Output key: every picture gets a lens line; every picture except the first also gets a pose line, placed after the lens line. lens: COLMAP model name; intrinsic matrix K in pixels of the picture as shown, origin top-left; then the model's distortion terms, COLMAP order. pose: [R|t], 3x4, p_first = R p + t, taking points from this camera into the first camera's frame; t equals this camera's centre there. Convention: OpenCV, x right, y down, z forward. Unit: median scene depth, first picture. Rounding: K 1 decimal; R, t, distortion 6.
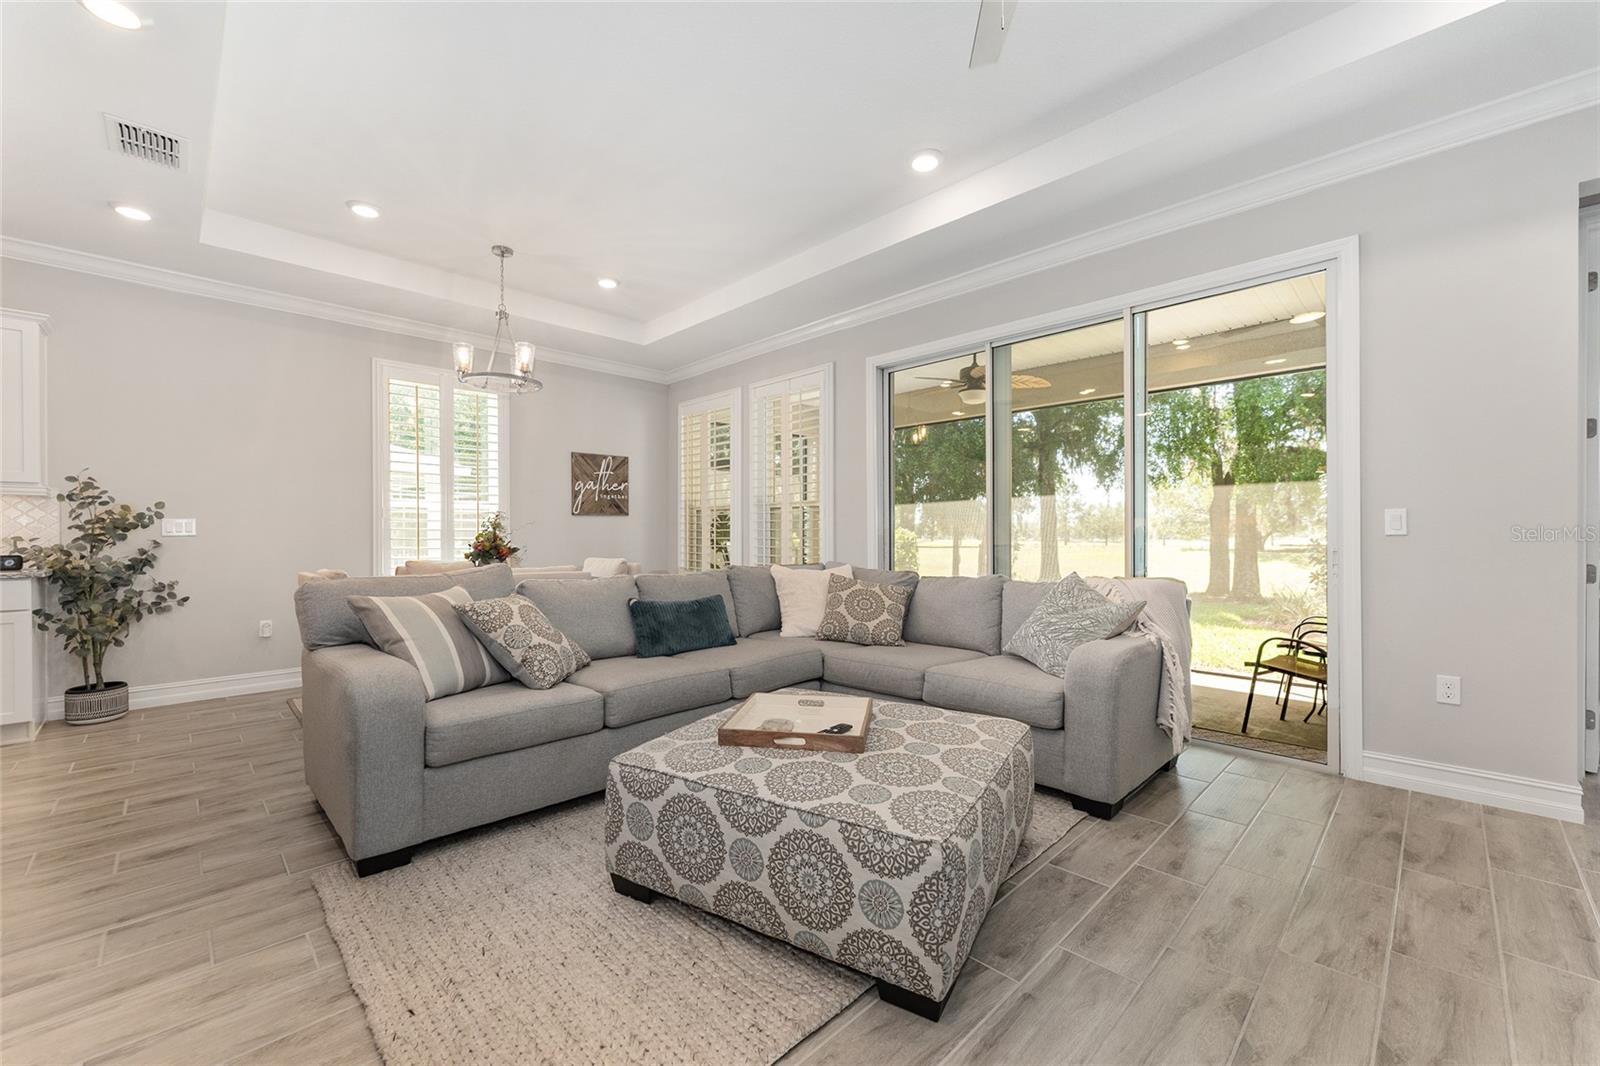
lens RADIAL K [[638.1, 0, 795.5], [0, 638.1, 536.3], [0, 0, 1]] dist [-0.000232, 0.000225]
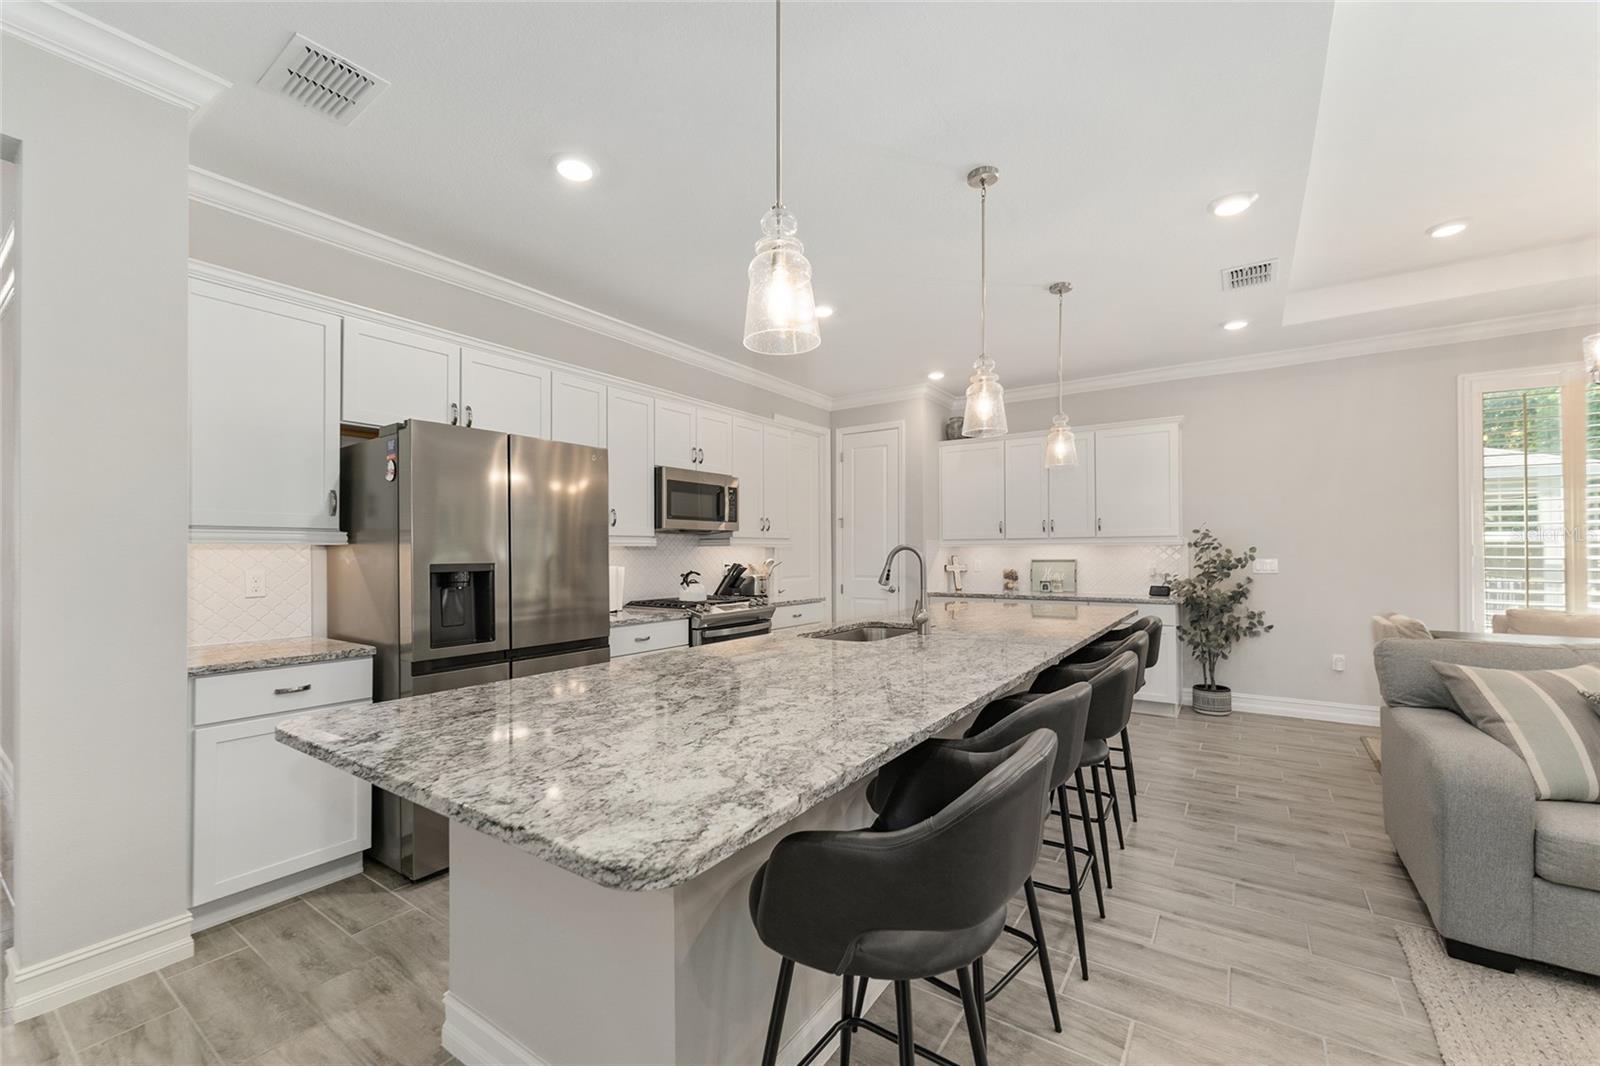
lens RADIAL K [[646.8, 0, 799.9], [0, 646.8, 547.7], [0, 0, 1]] dist [0.001170, -0.000052]
pose [[0.191992, -0.003260, -0.981391, 0.061037], [0.000137, 0.999995, -0.003295, -0.051877], [0.981396, 0.000498, 0.191992, -0.098473]]
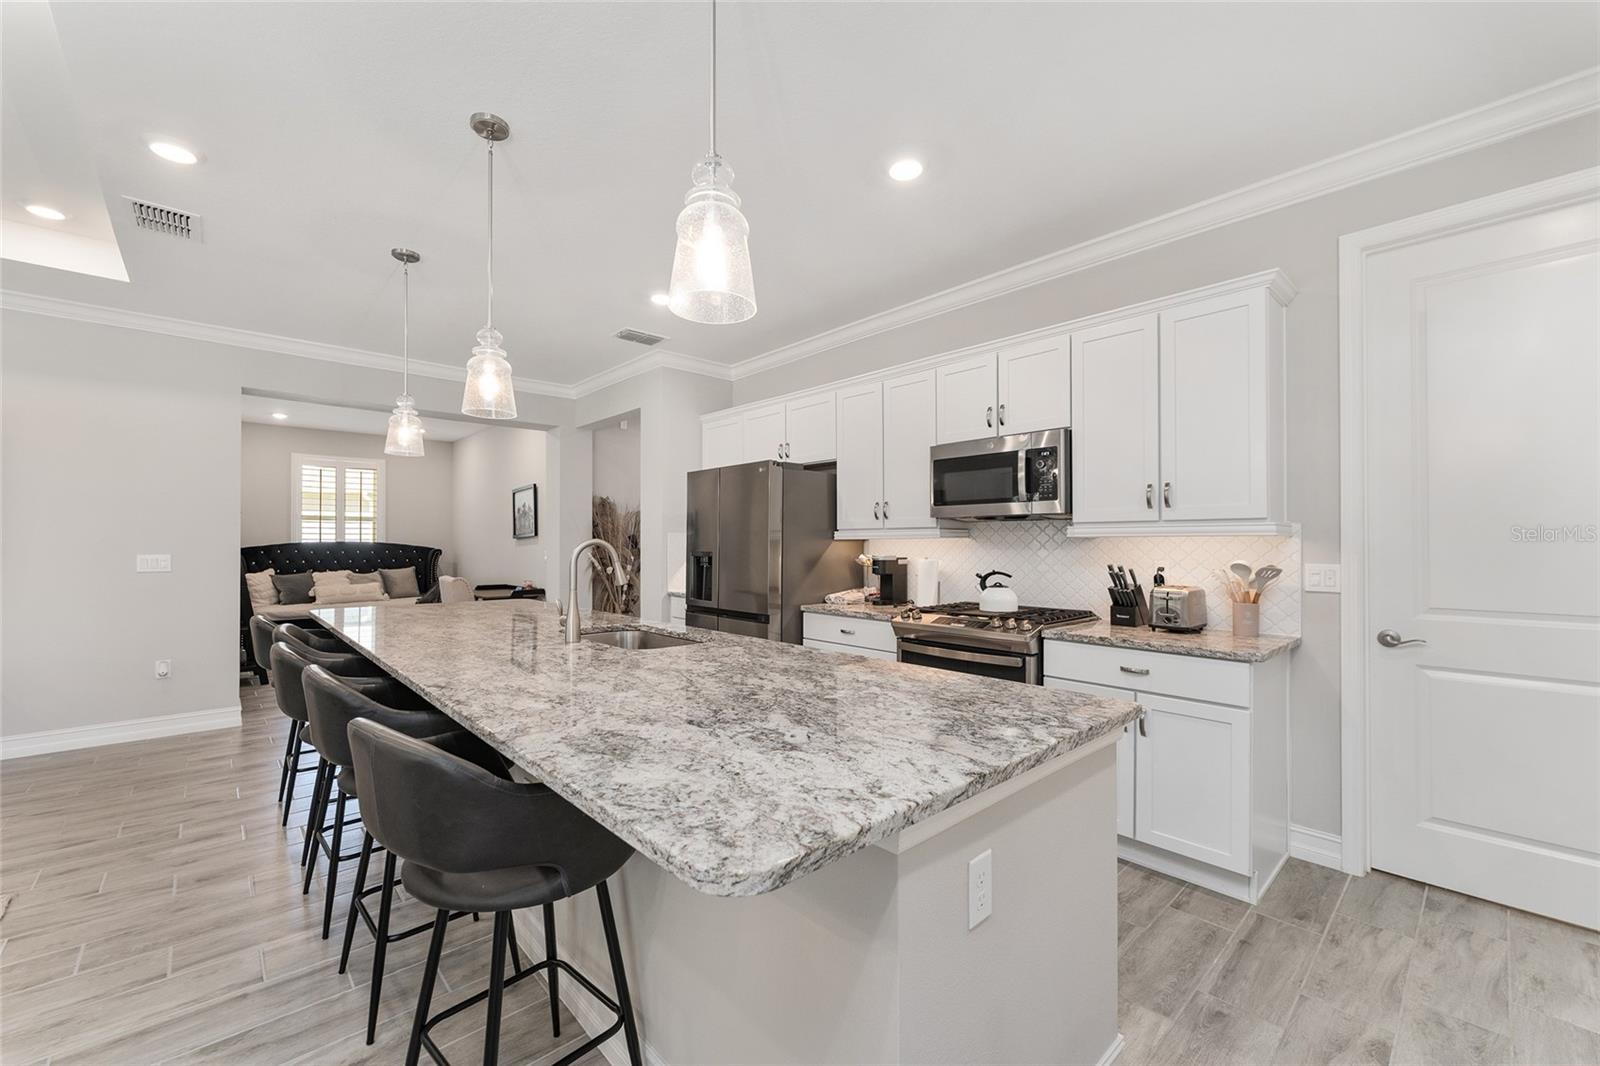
lens RADIAL K [[636.6, 0, 784.1], [0, 636.6, 538.8], [0, 0, 1]] dist [0.000608, 0.000011]
pose [[-0.999239, 0.004455, 0.038756, -0.923598], [0.004278, 0.999980, -0.004651, -0.054712], [-0.038776, -0.004482, -0.999238, 0.858070]]
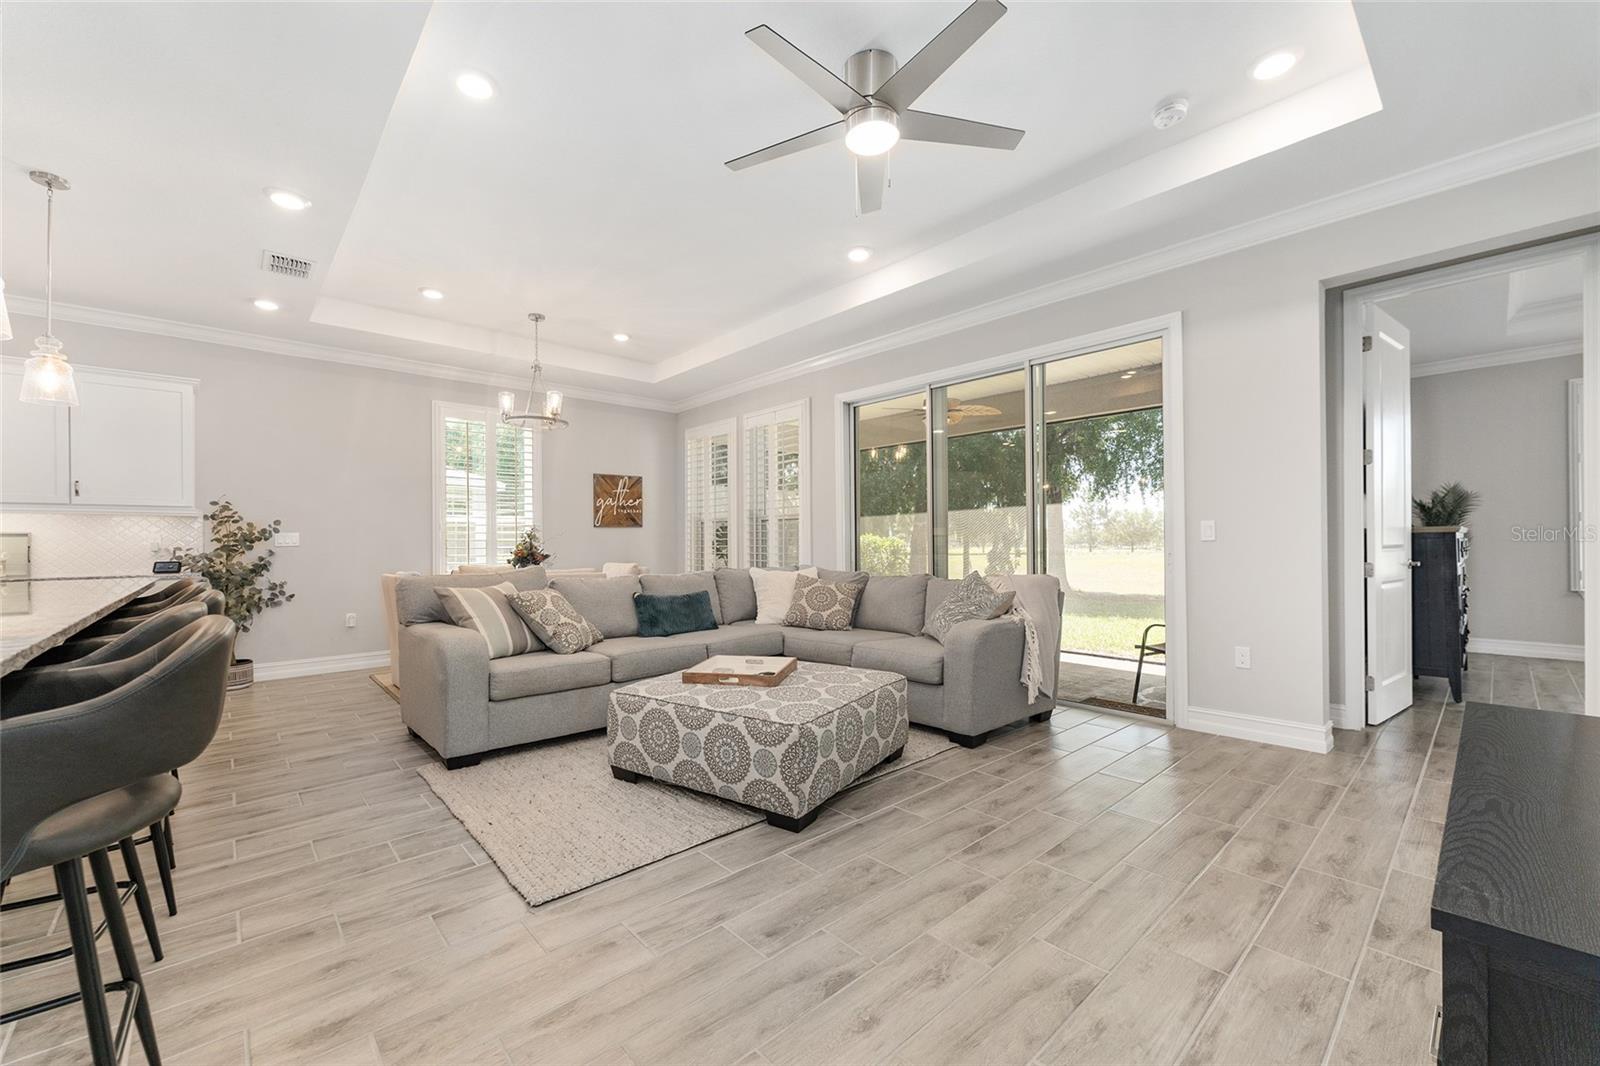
lens RADIAL K [[636.6, 0, 794.0], [0, 636.6, 539.4], [0, 0, 1]] dist [0.001009, -0.000155]
pose [[0.999150, -0.005455, -0.040852, 0.110842], [0.005119, 0.999952, -0.008320, 0.001443], [0.040896, 0.008104, 0.999131, -0.264408]]
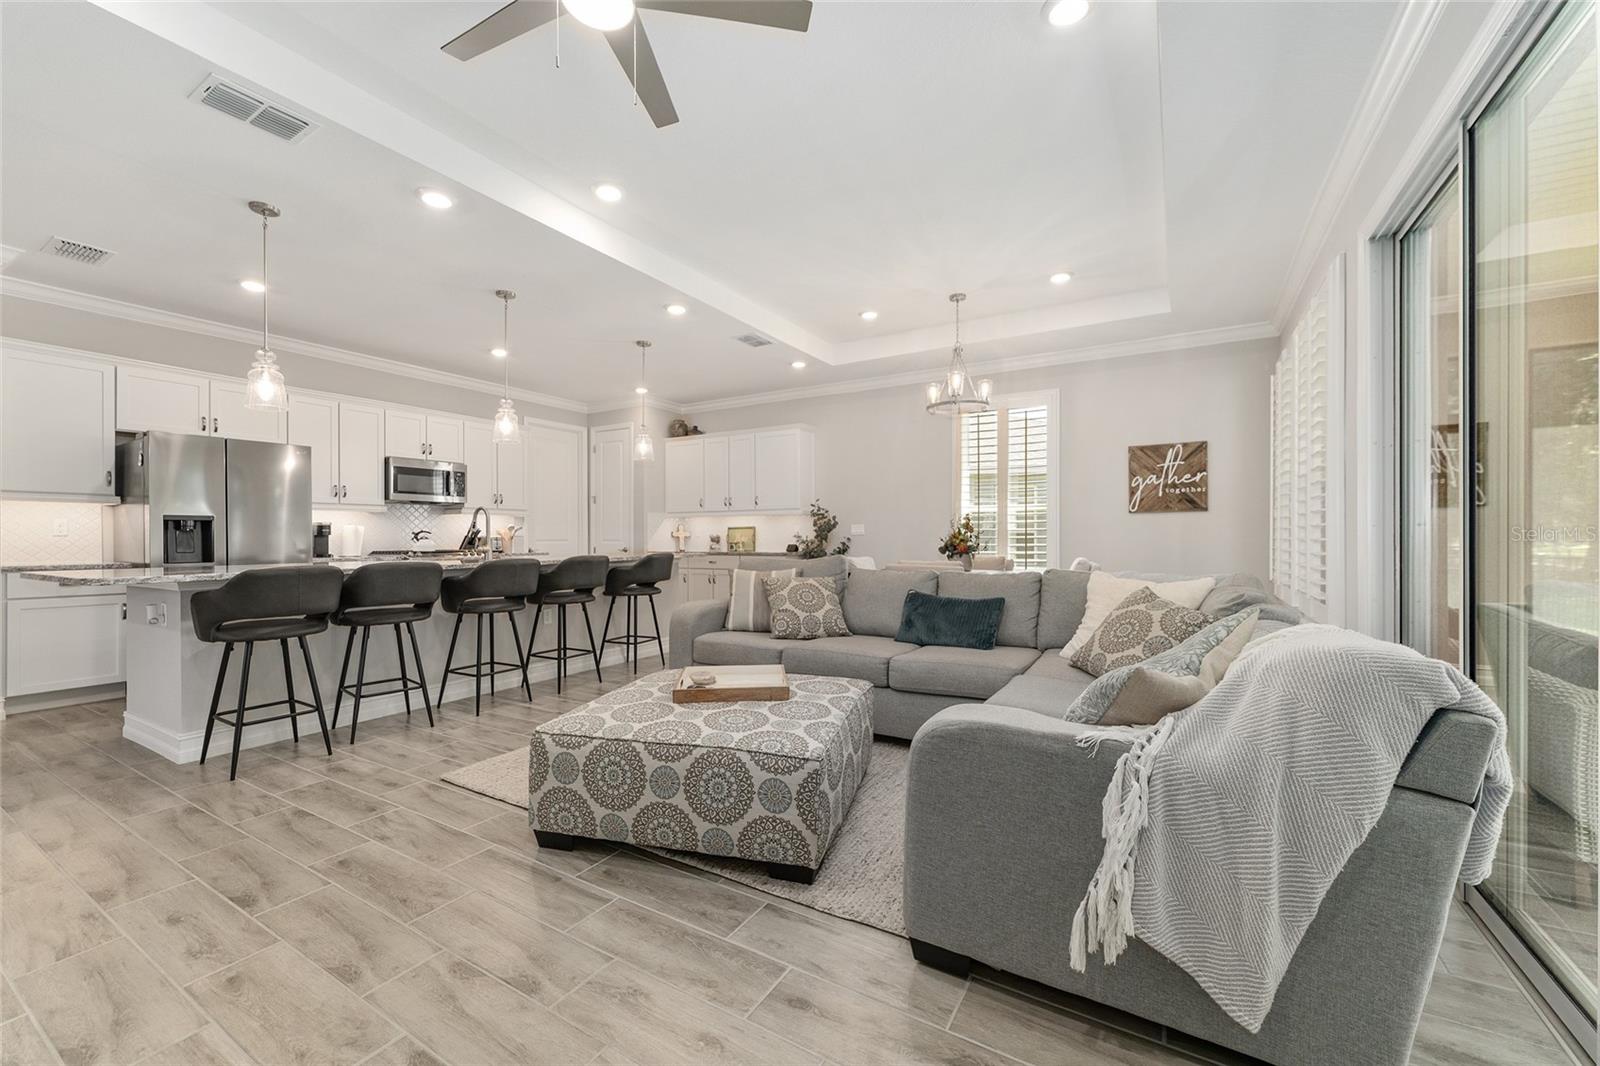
lens RADIAL K [[638.1, 0, 795.5], [0, 638.1, 536.3], [0, 0, 1]] dist [-0.000232, 0.000225]
pose [[0.254661, 0.002406, -0.967027, 0.737726], [-0.001471, 0.999997, 0.002101, -0.000347], [0.967029, 0.000887, 0.254664, 0.472051]]
